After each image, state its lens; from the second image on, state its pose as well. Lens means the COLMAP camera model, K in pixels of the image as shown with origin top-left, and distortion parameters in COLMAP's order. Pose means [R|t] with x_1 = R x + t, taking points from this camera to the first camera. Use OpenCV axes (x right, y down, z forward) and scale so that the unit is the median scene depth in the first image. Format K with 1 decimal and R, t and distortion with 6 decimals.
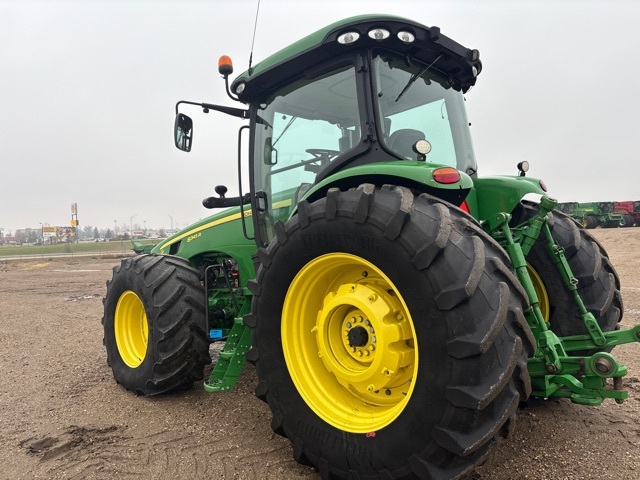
lens RADIAL K [[498.2, 0, 320.4], [0, 498.2, 258.3], [0, 0, 1]] dist [0.030902, -0.001092]
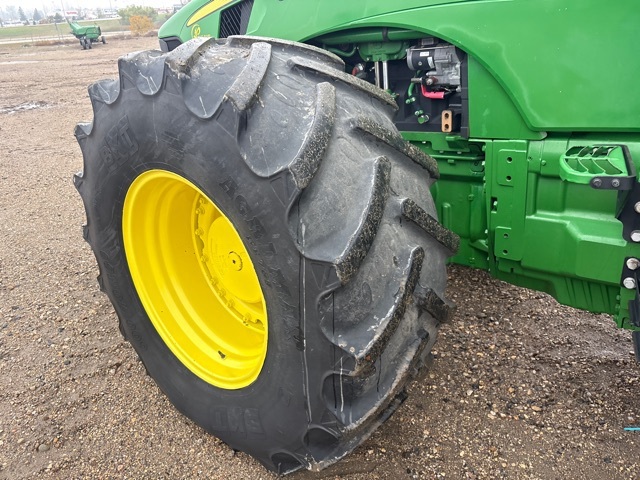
lens RADIAL K [[472.3, 0, 320.0], [0, 472.3, 240.0], [0, 0, 1]] dist [0.067720, -0.065959]
pose [[0.995774, -0.048508, 0.077983, -0.287014], [0.014954, 0.923435, 0.383464, -0.004584], [-0.090614, -0.380677, 0.920258, 0.650292]]
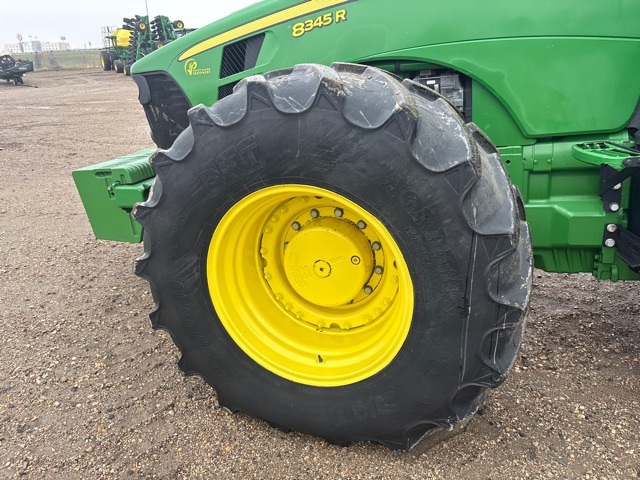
lens RADIAL K [[473.2, 0, 314.7], [0, 473.2, 248.4], [0, 0, 1]] dist [0.034515, -0.006511]
pose [[0.900299, -0.159445, 0.405016, -0.457582], [0.021331, 0.945536, 0.324818, 0.004485], [-0.434748, -0.283794, 0.854667, 0.657408]]
